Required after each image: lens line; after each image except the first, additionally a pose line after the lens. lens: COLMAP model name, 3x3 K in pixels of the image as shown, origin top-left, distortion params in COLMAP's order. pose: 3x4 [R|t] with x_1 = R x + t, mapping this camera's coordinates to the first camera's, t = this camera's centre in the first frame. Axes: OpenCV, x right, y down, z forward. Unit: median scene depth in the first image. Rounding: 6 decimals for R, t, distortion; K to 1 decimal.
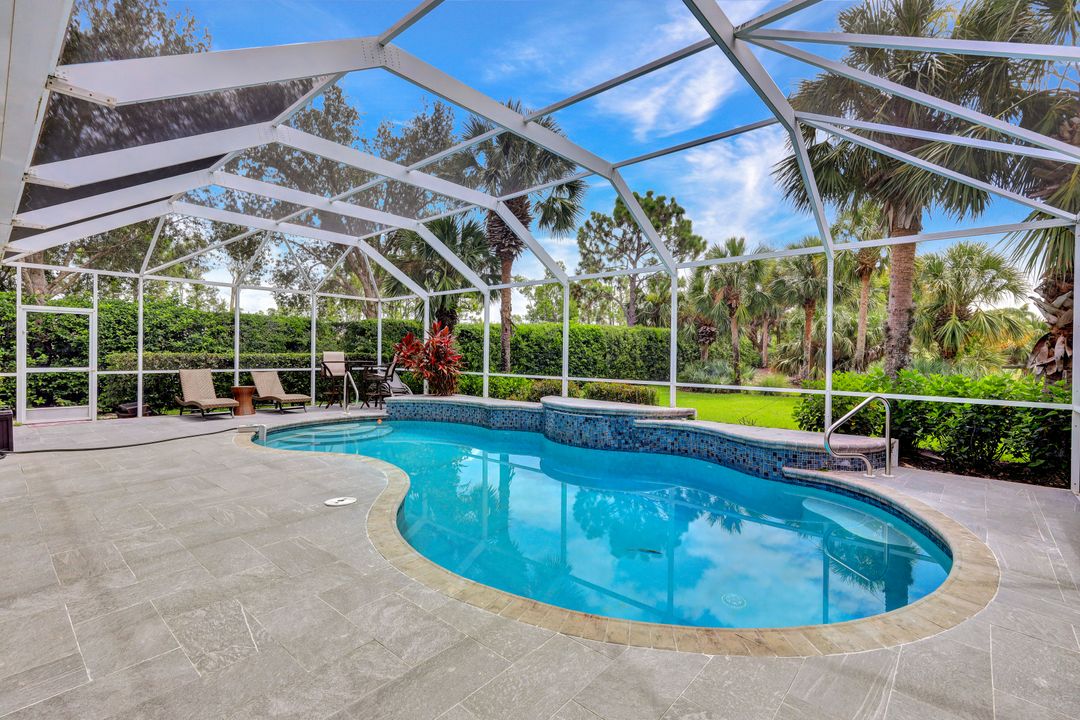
lens RADIAL K [[490.5, 0, 535.4], [0, 490.5, 351.1], [0, 0, 1]] dist [0.001307, 0.000095]
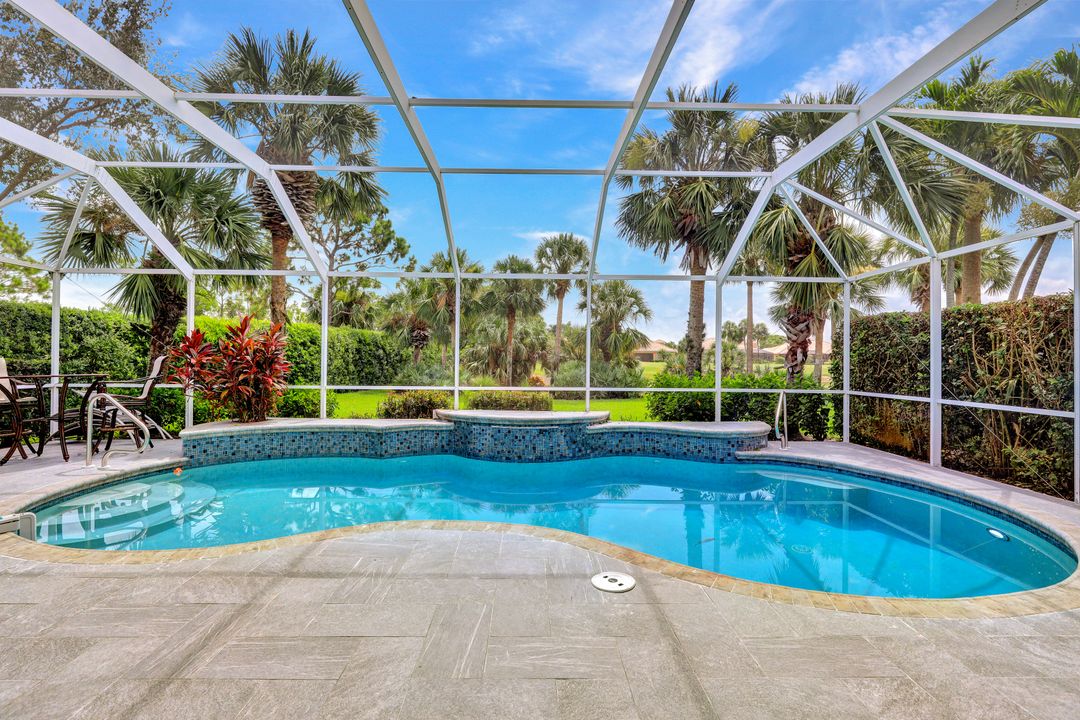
lens RADIAL K [[490.5, 0, 535.4], [0, 490.5, 351.1], [0, 0, 1]] dist [0.001307, 0.000095]
pose [[0.735313, 0.005827, 0.677703, -0.556318], [-0.002791, 0.999981, -0.005569, -0.008778], [-0.677722, 0.002203, 0.735315, 0.330795]]
